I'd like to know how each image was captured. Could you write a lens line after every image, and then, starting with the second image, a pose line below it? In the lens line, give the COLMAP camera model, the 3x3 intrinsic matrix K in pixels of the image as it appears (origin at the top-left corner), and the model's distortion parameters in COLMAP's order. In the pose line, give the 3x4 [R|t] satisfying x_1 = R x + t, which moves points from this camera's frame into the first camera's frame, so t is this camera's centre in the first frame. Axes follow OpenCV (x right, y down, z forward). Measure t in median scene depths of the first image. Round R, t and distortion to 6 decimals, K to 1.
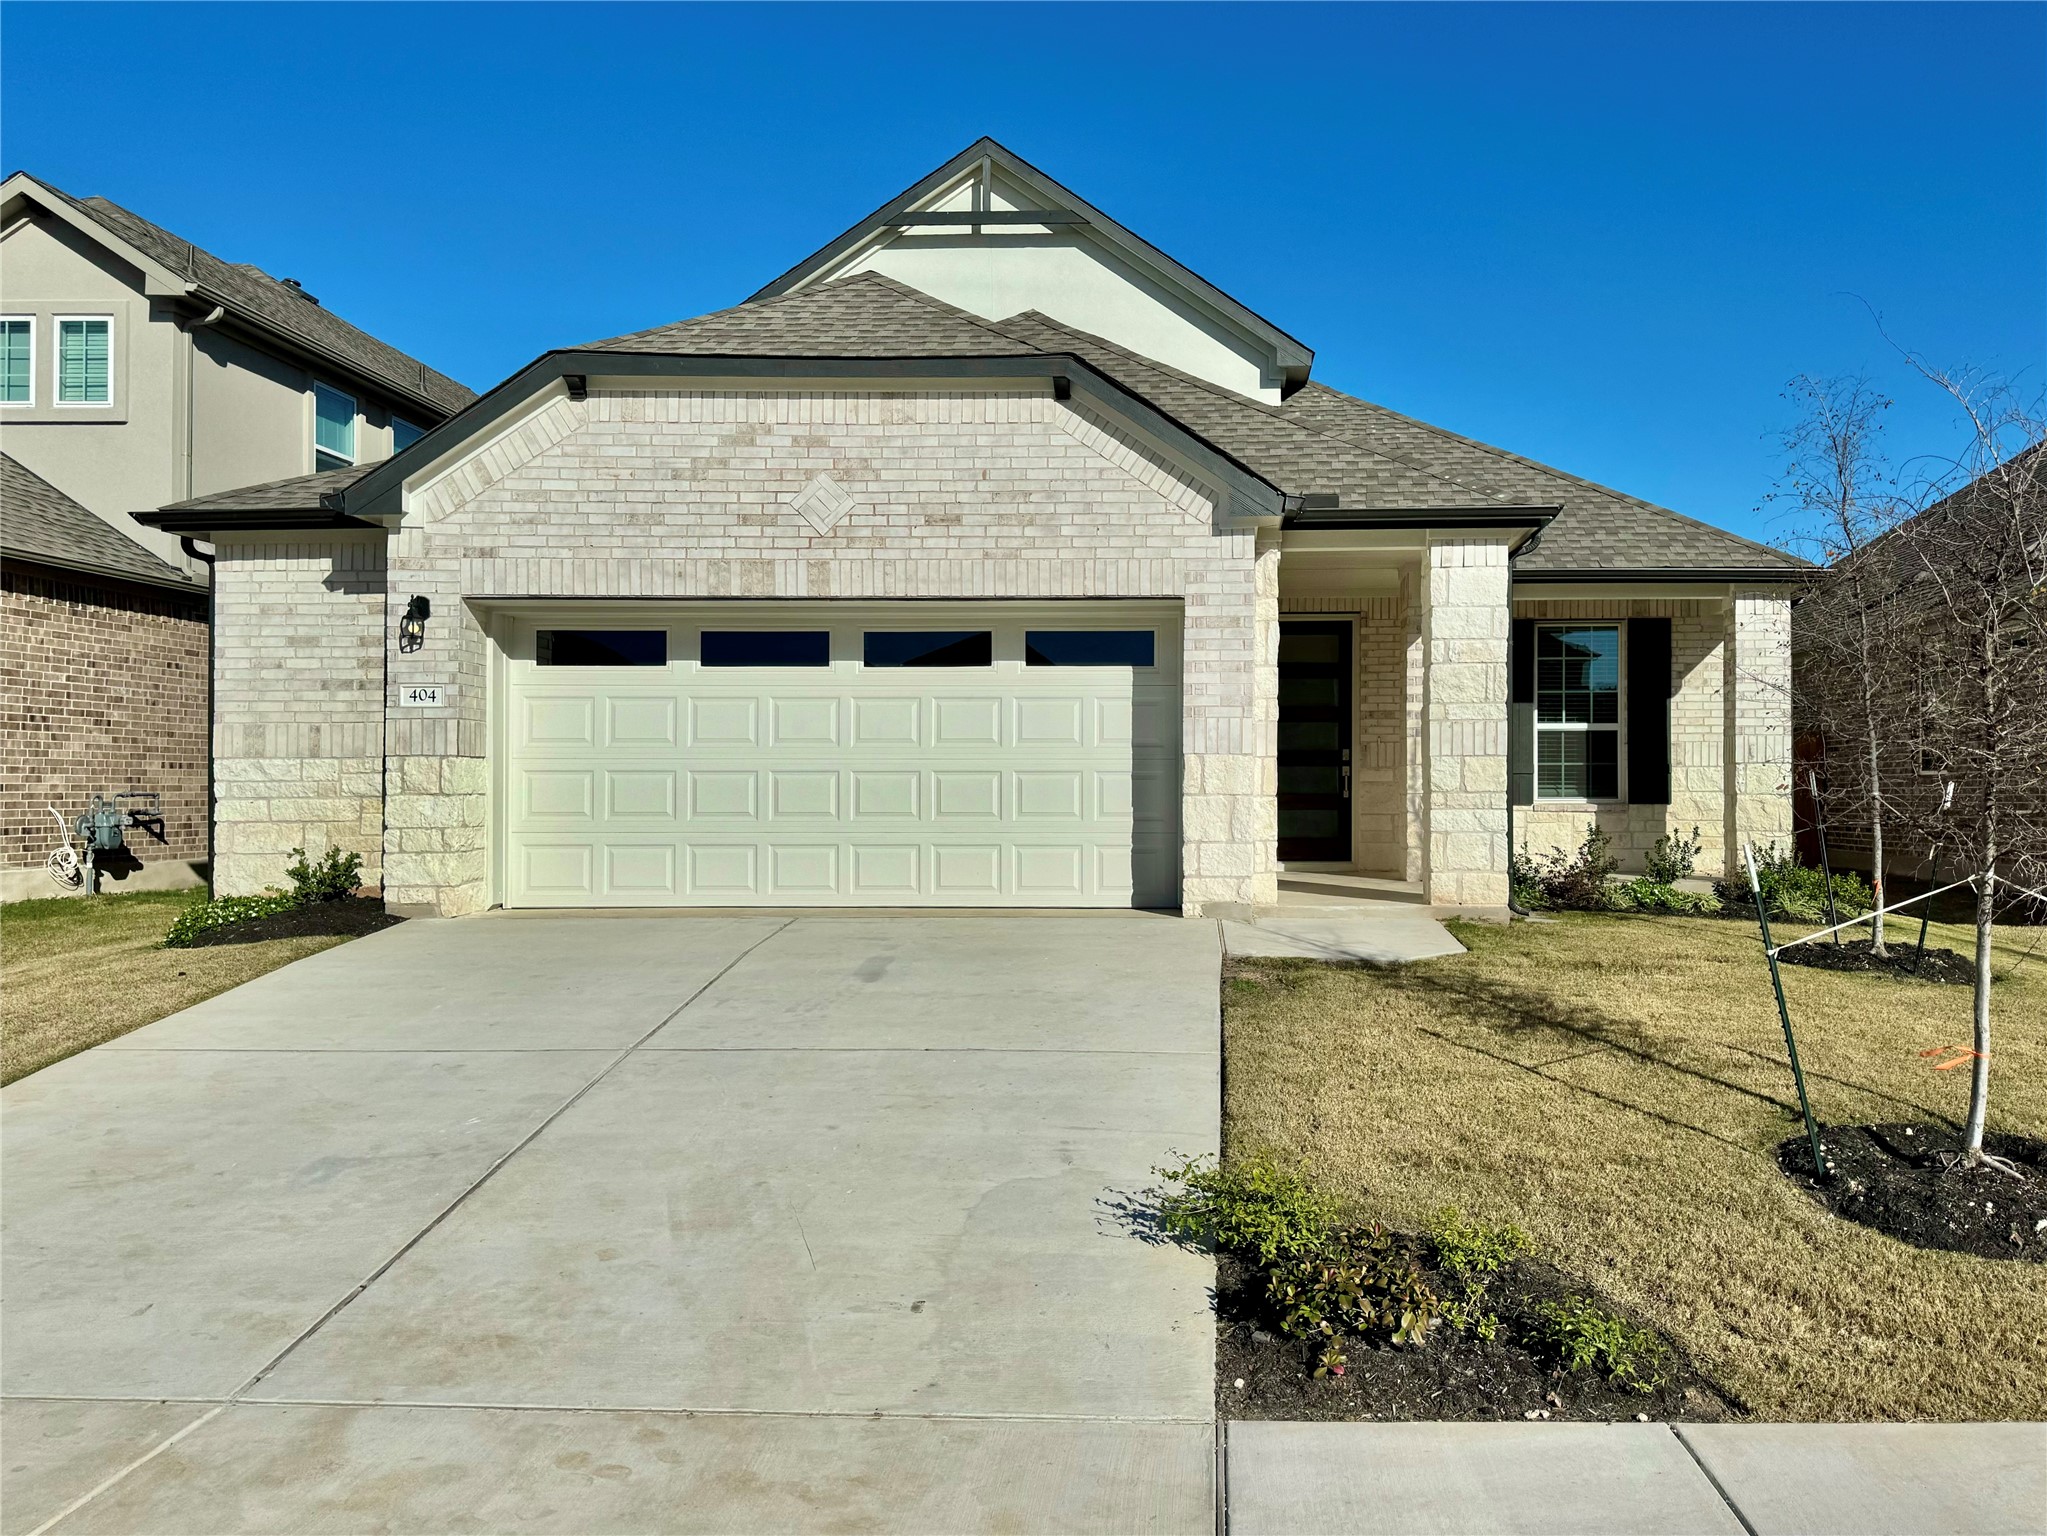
lens RADIAL K [[1426.2, 0, 1023.5], [0, 1426.2, 768.0], [0, 0, 1]] dist [0.167369, -0.296606]
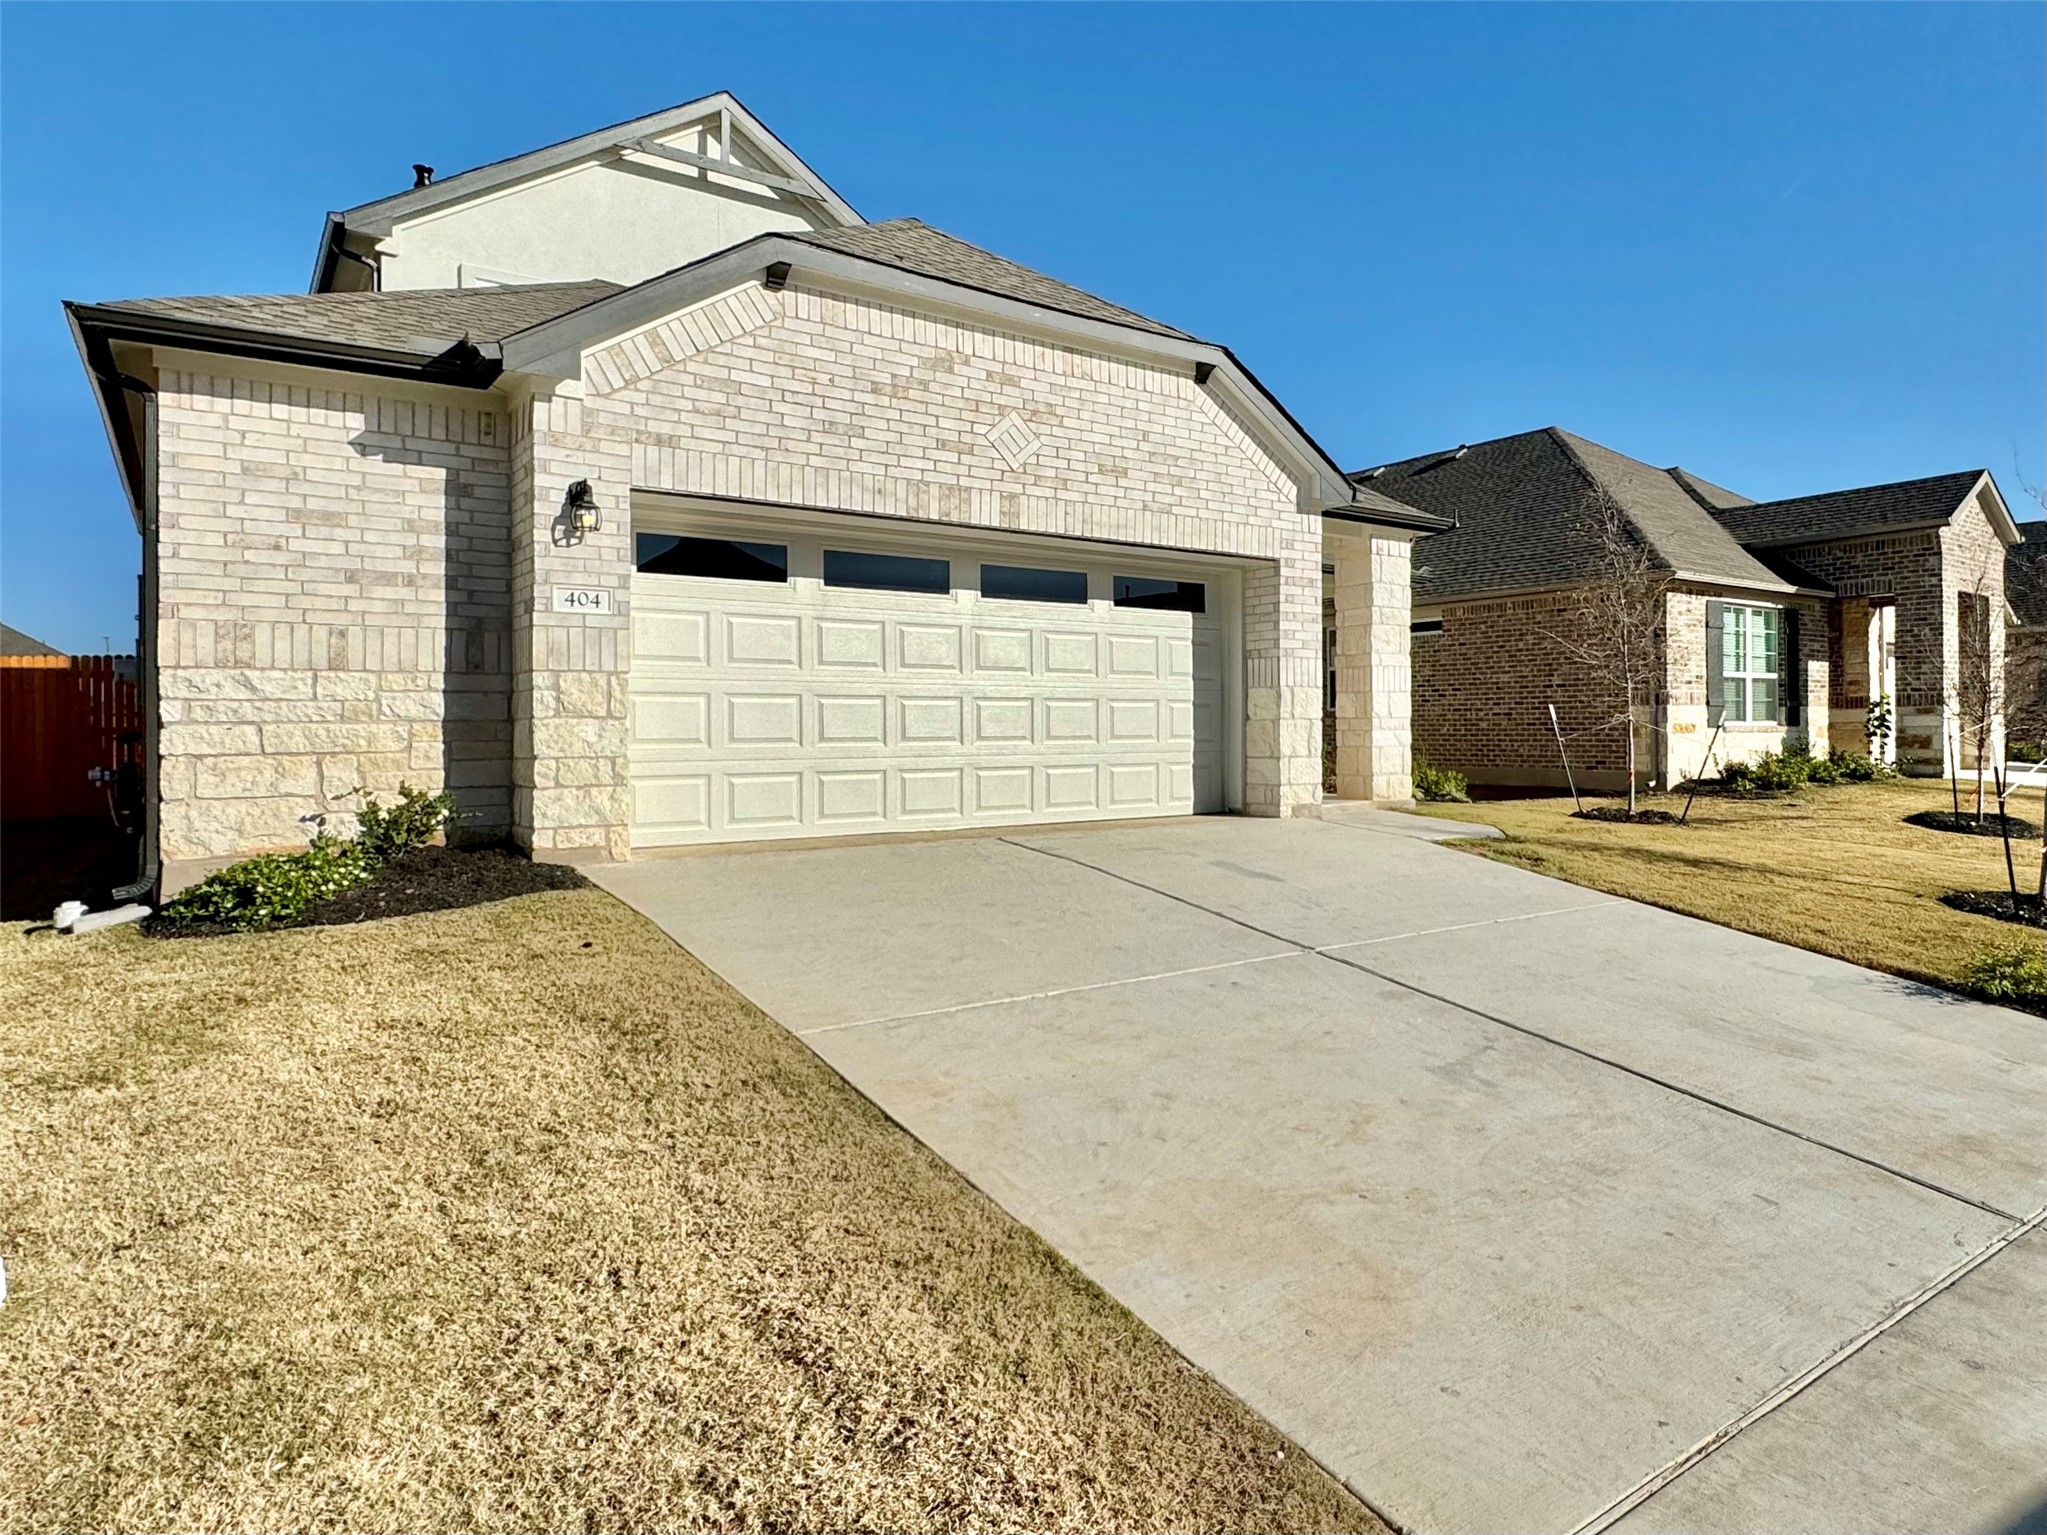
lens RADIAL K [[1230.0, 0, 1024.1], [0, 1230.0, 718.4], [0, 0, 1]] dist [0.001884, 0.001037]
pose [[0.772415, 0.002792, 0.635112, -0.680926], [-0.008591, 0.999945, 0.006052, 0.012435], [-0.635060, -0.010131, 0.772396, 0.294892]]
